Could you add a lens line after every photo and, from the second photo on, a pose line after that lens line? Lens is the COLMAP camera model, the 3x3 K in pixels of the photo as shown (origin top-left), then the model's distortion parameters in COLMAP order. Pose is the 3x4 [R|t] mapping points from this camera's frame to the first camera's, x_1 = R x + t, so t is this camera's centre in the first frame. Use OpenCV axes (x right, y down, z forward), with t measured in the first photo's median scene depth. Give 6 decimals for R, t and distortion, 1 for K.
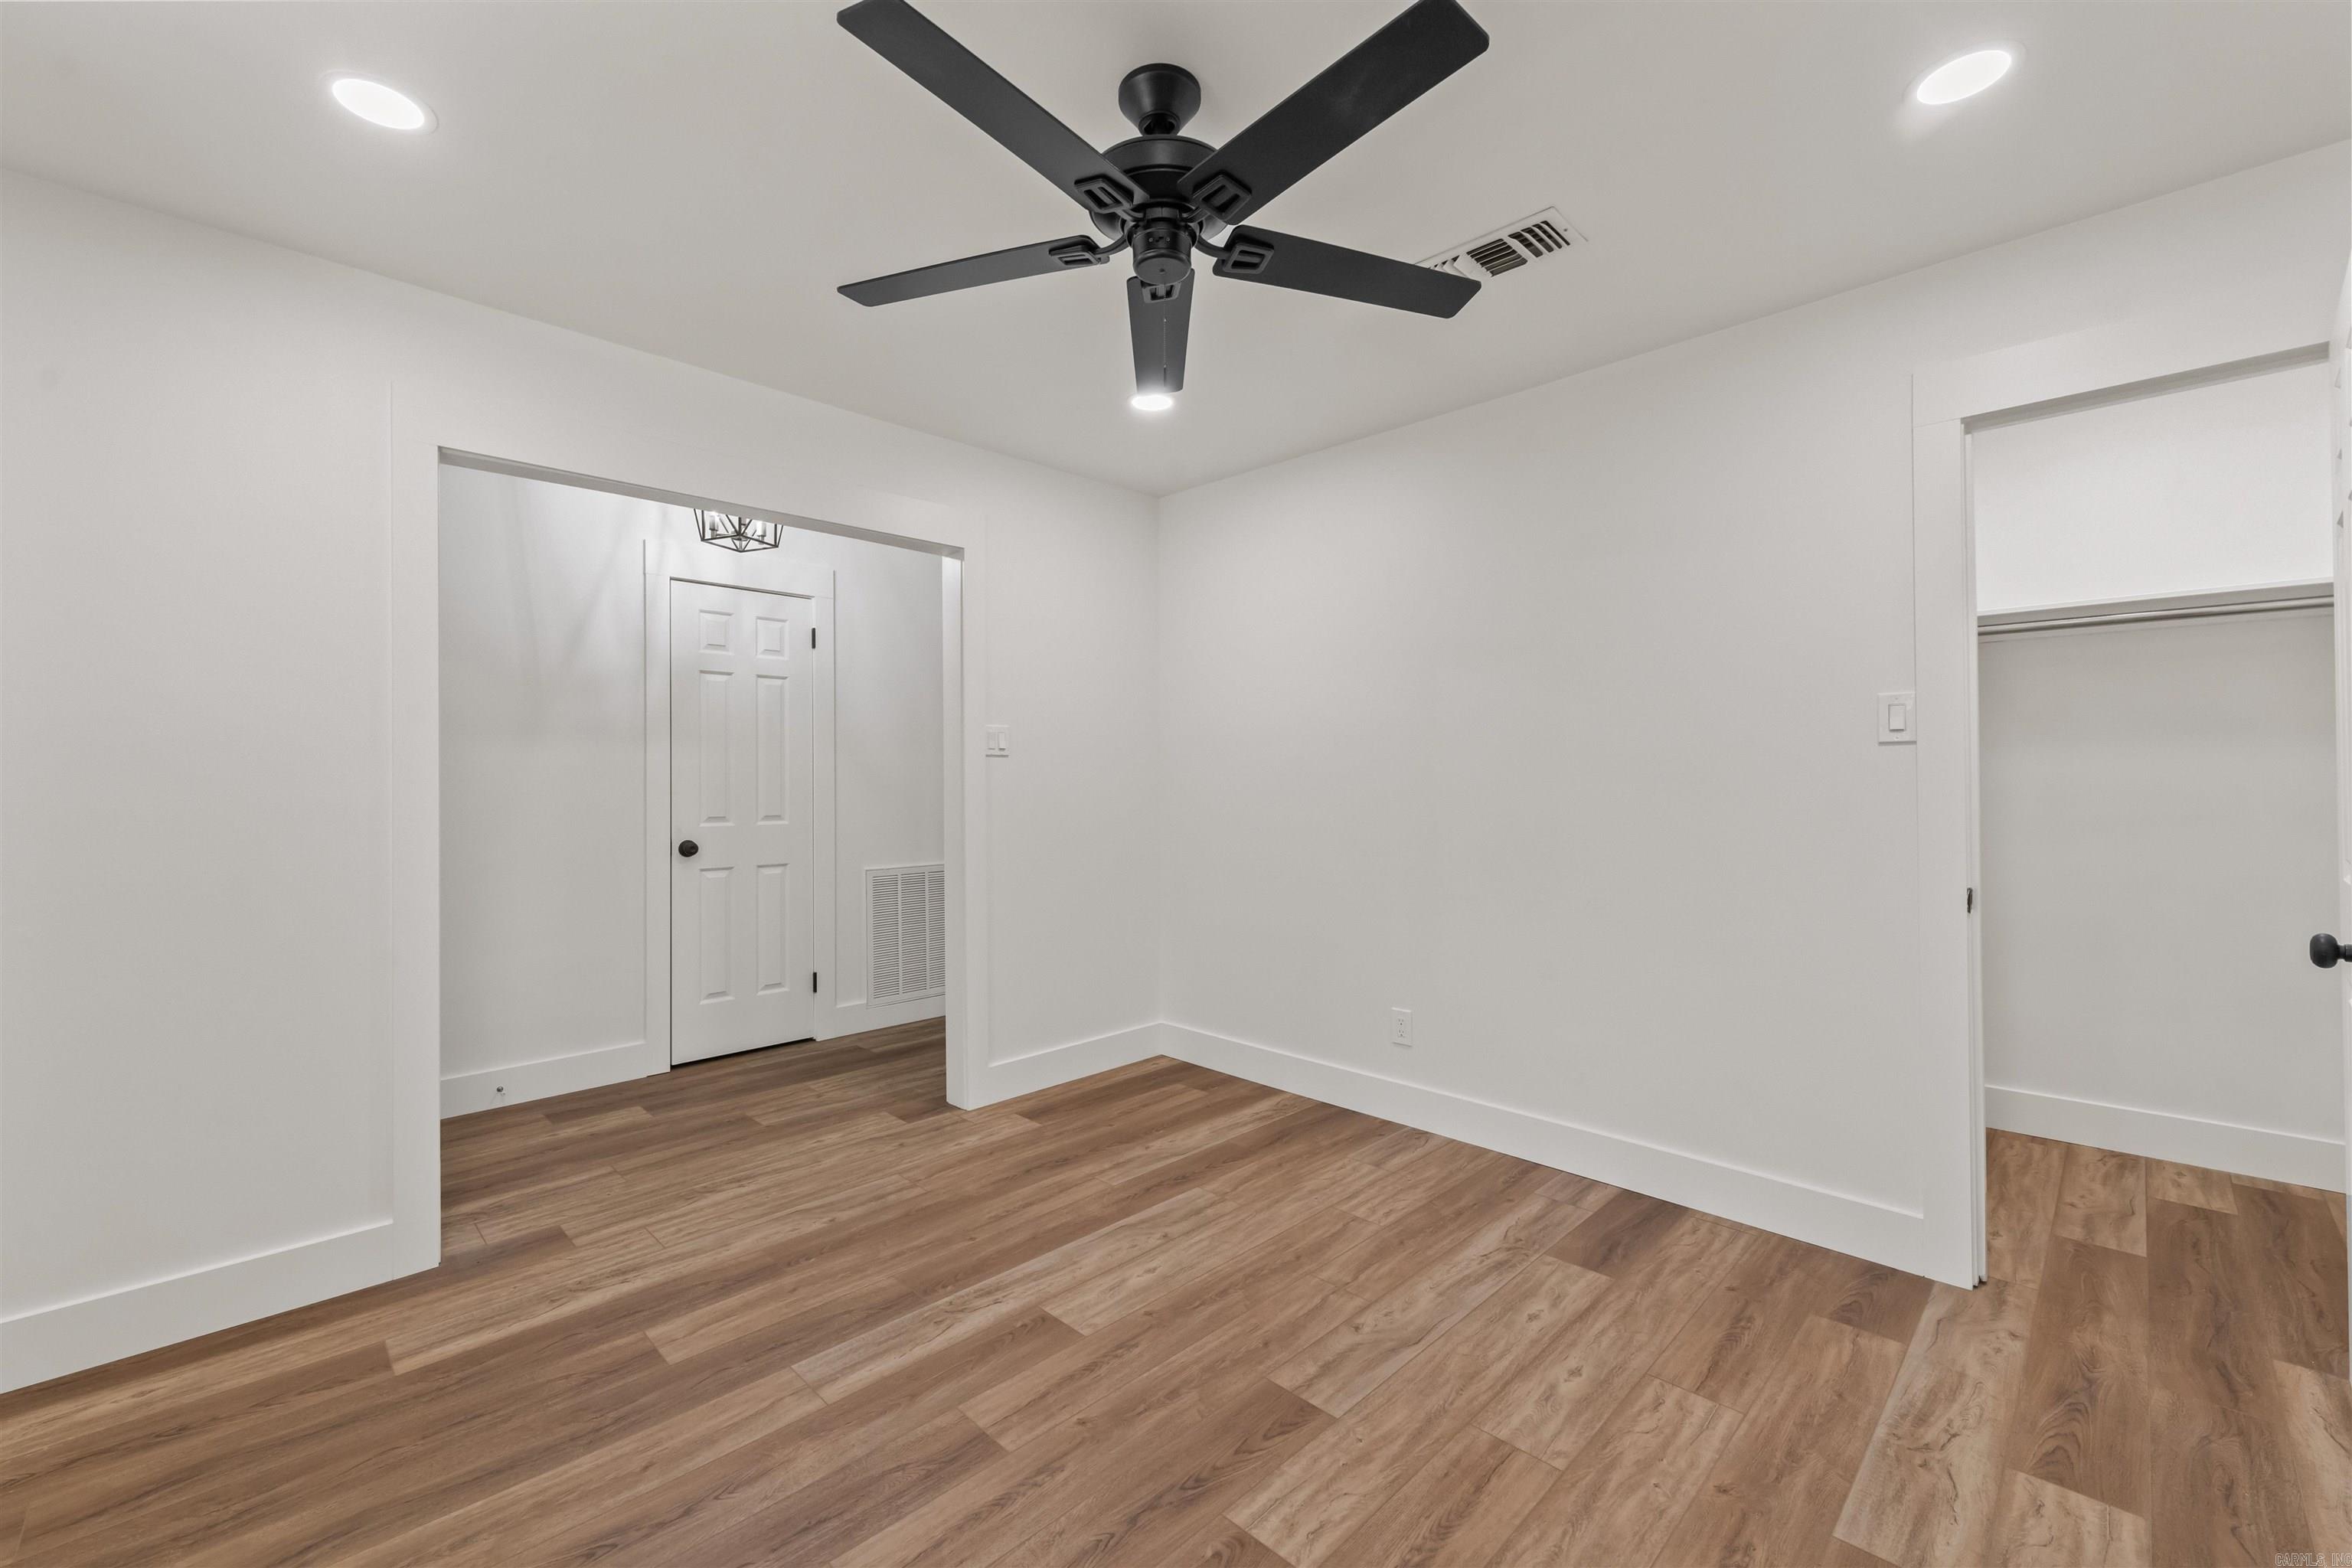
lens RADIAL K [[960.1, 0, 1179.0], [0, 960.1, 786.2], [0, 0, 1]] dist [0.005688, -0.003438]
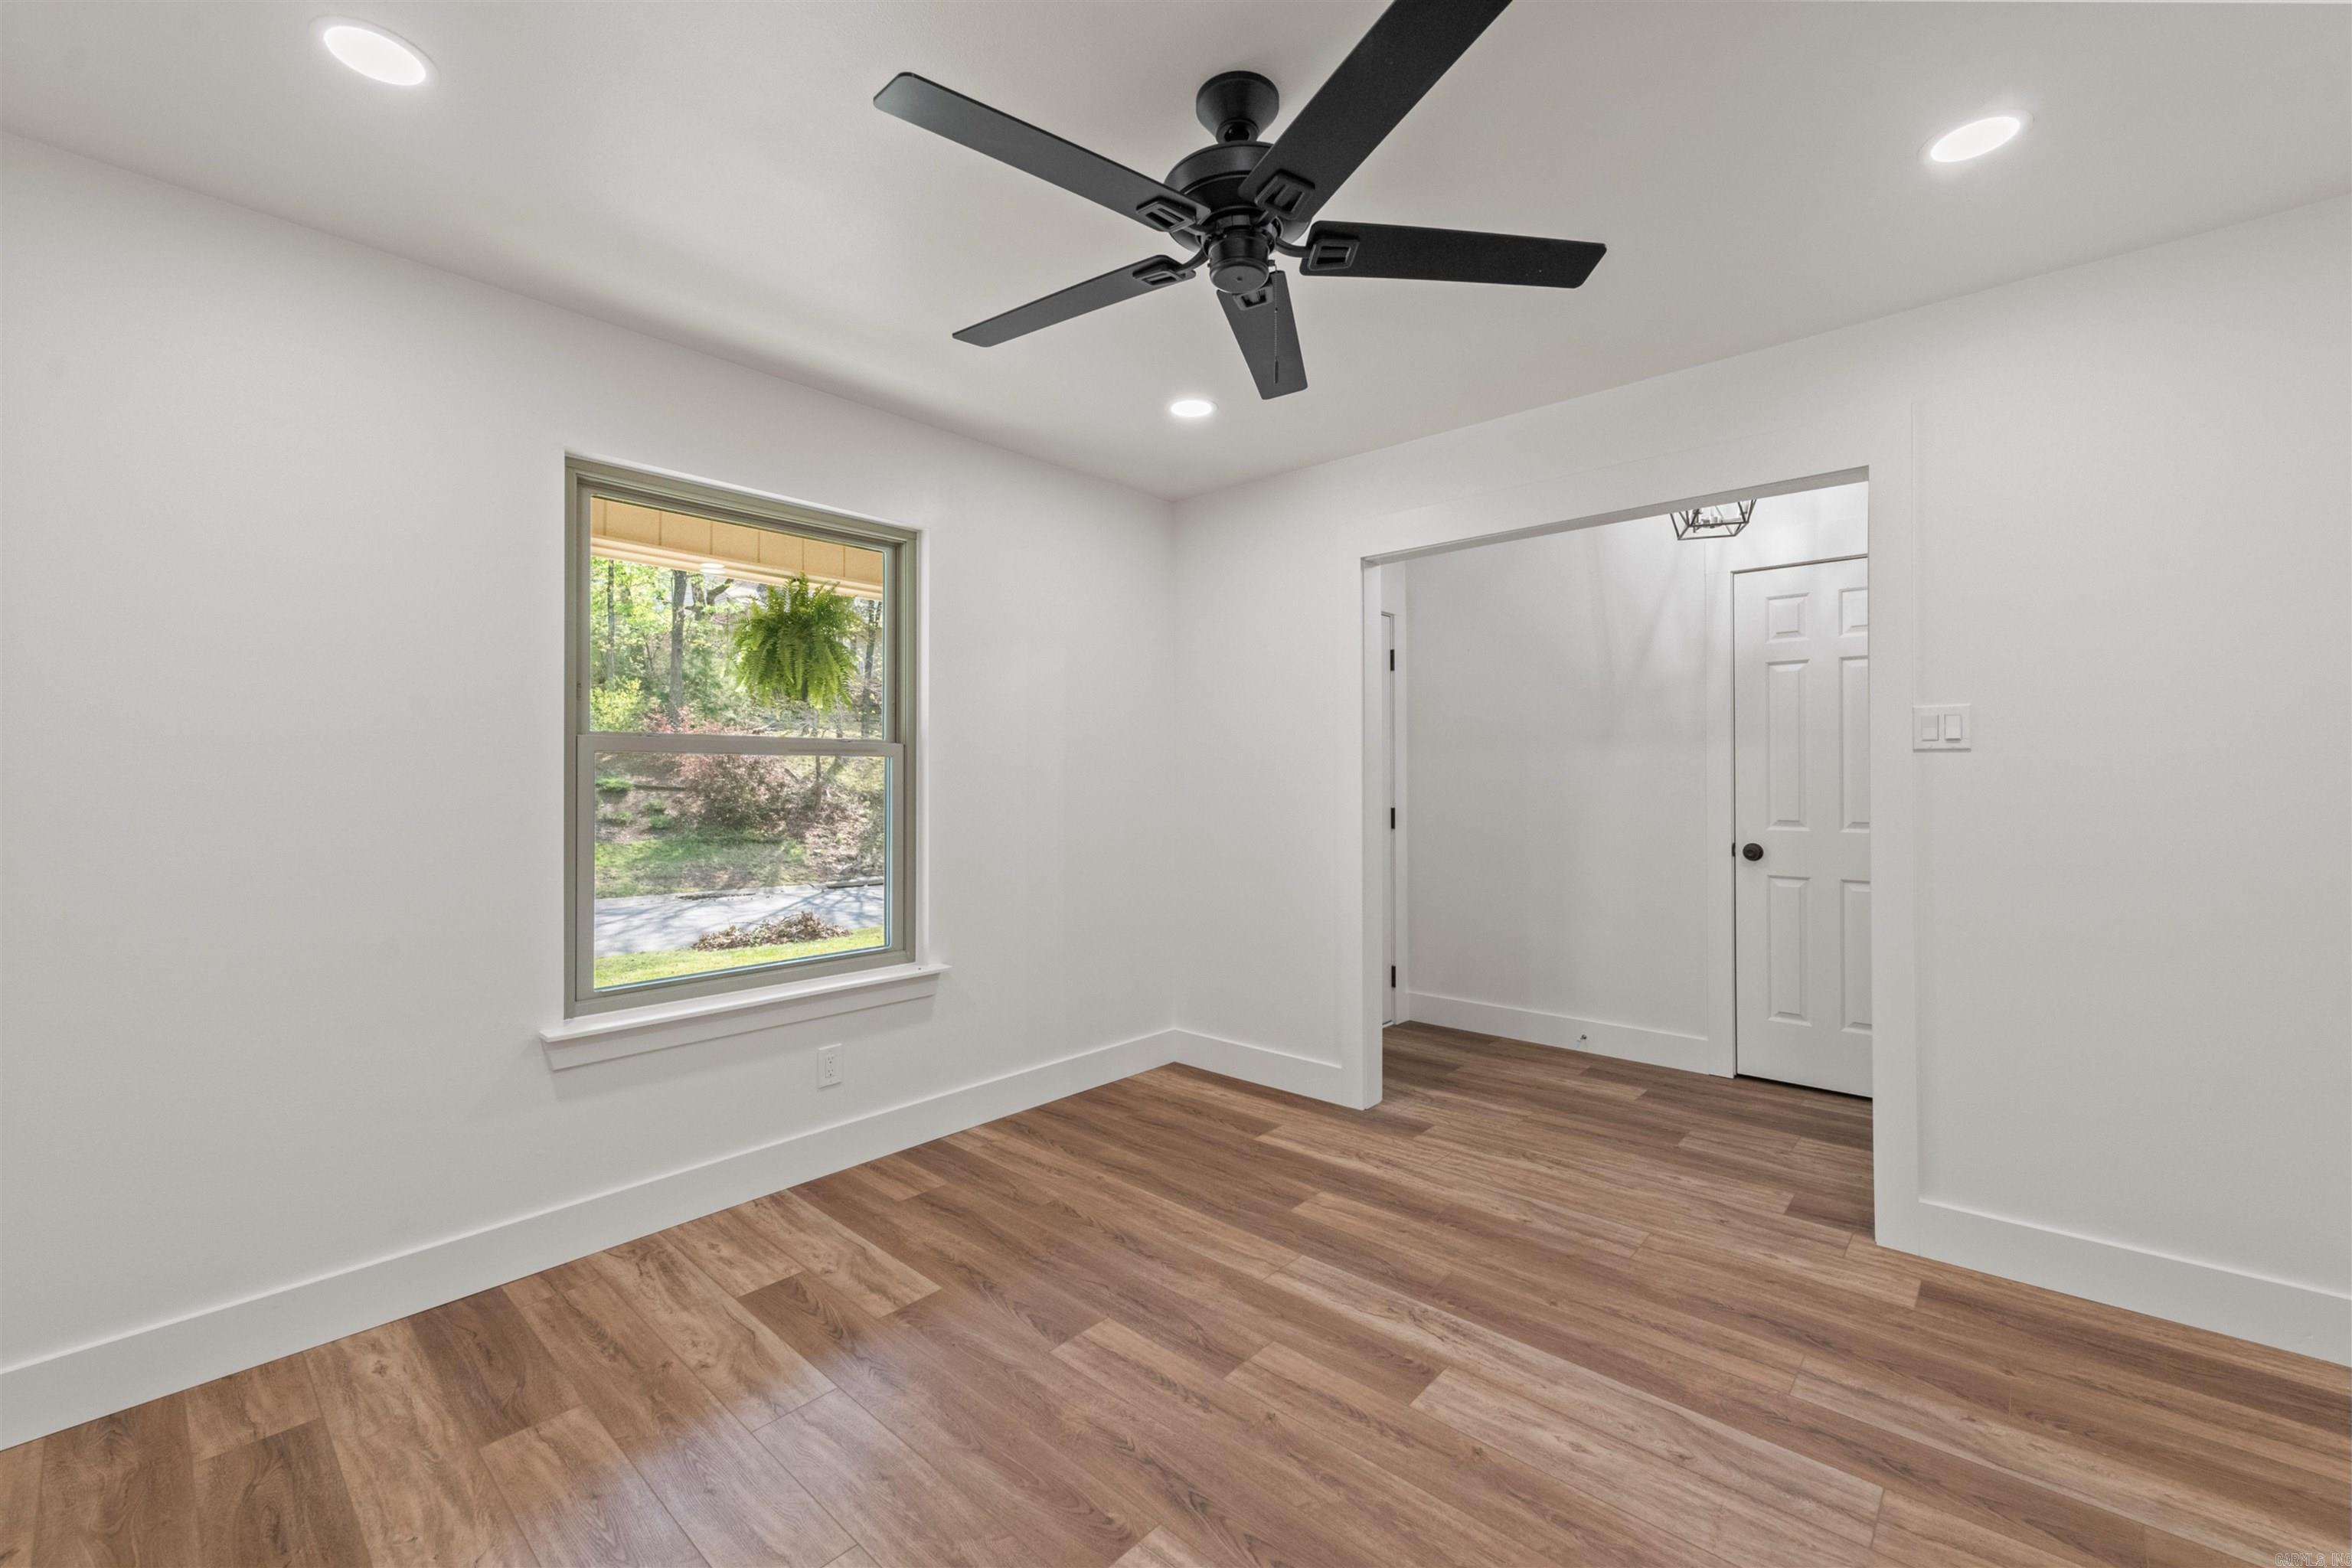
lens RADIAL K [[960.1, 0, 1168.6], [0, 960.1, 772.2], [0, 0, 1]] dist [0.005688, -0.003438]
pose [[0.038487, 0.000337, -0.999259, 0.642629], [-0.000448, 1.000000, 0.000320, -0.021716], [0.999259, 0.000436, 0.038487, 0.589817]]
